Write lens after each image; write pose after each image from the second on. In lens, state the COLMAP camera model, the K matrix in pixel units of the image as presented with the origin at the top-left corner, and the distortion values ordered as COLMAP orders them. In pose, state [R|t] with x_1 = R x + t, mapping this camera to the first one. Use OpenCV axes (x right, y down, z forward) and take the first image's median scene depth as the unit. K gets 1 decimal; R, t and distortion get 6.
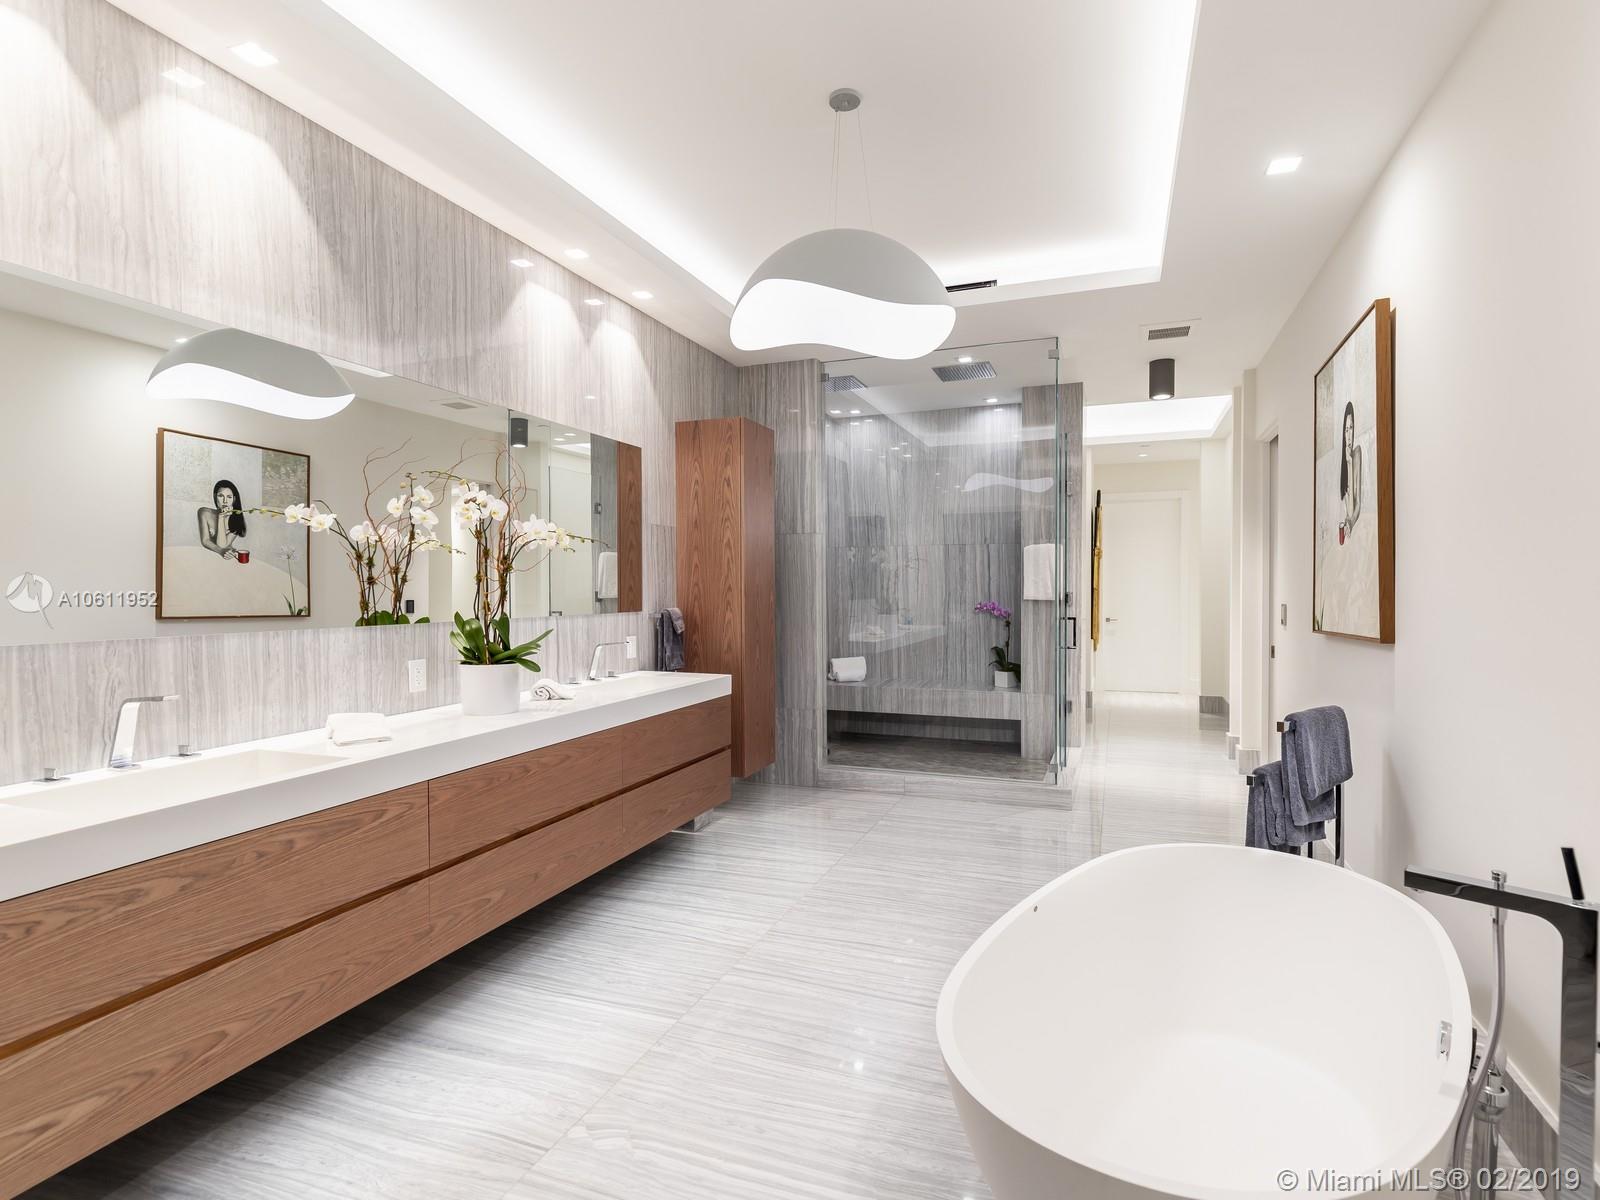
lens RADIAL K [[813.5, 0, 800.0], [0, 813.5, 600.0], [0, 0, 1]] dist [0.003890, 0.000155]
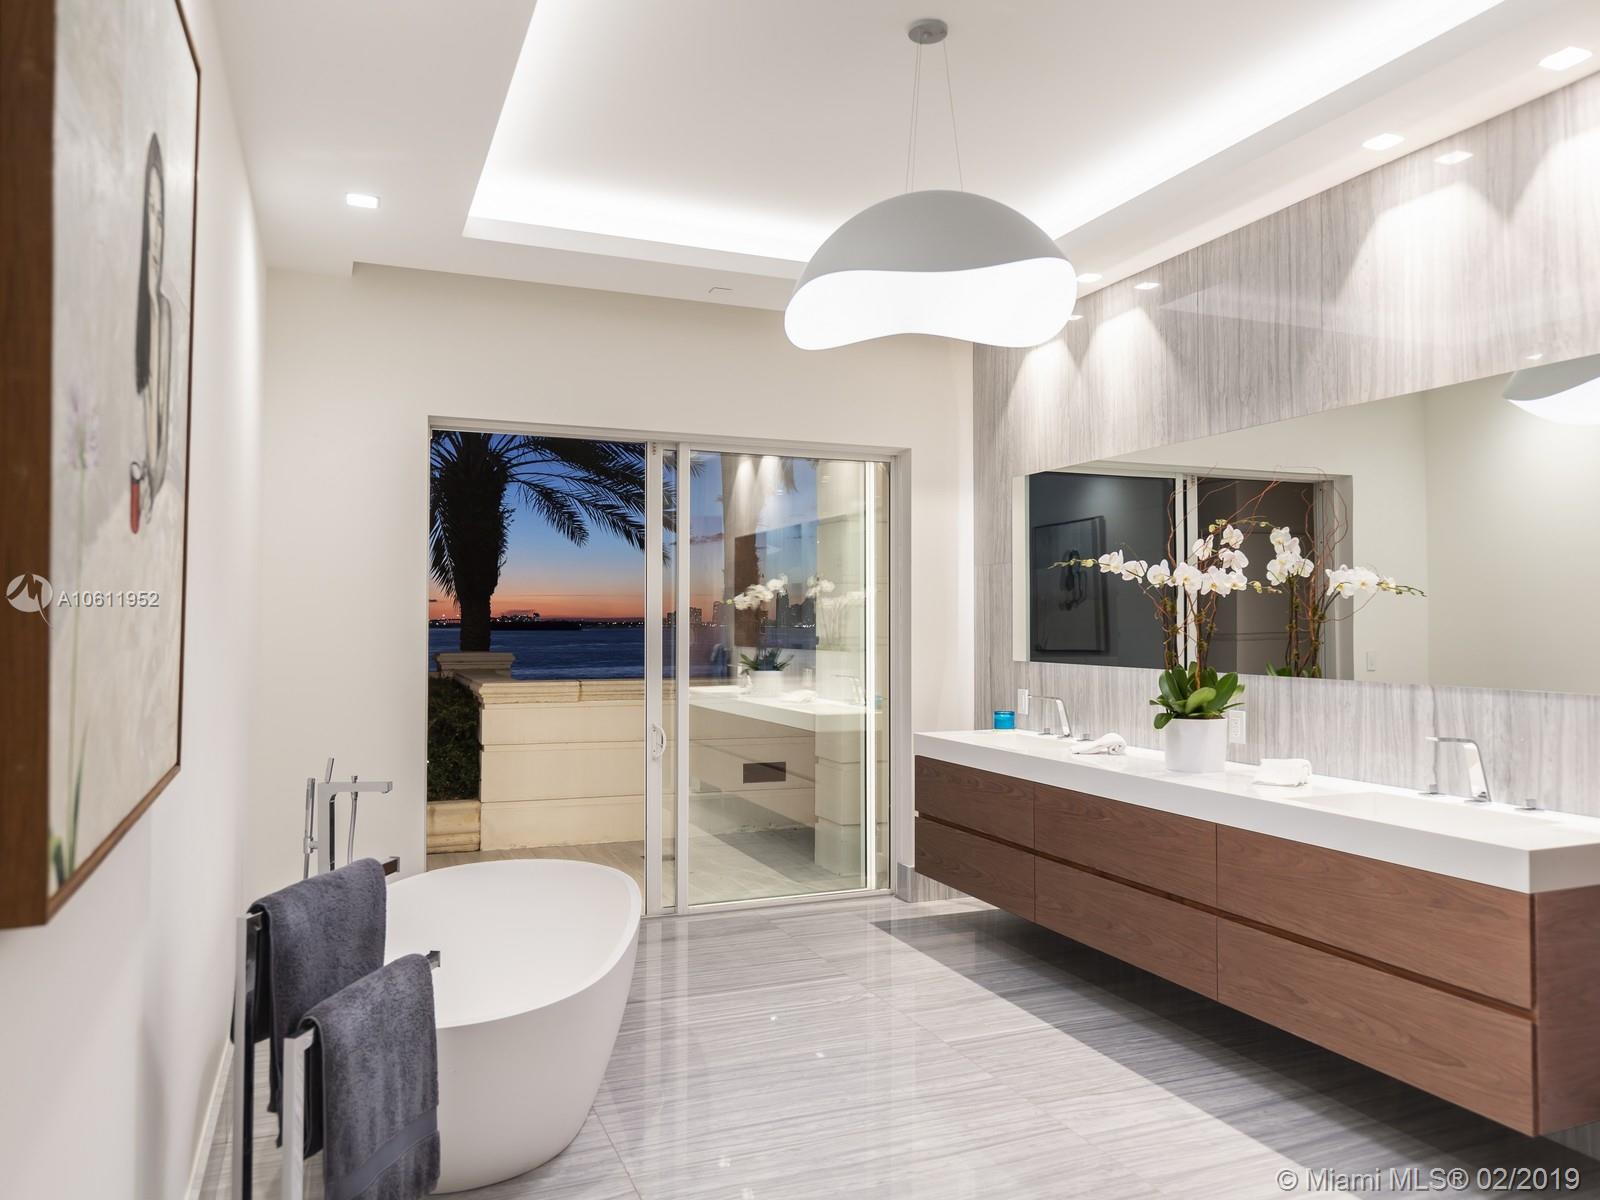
lens RADIAL K [[1112.6, 0, 800.0], [0, 1112.6, 600.0], [0, 0, 1]] dist [0.002770, 0.001510]
pose [[-0.727815, -0.012405, -0.685662, 0.859887], [-0.008550, 0.999923, -0.009015, -0.045290], [0.685721, -0.000700, -0.727864, 1.657767]]
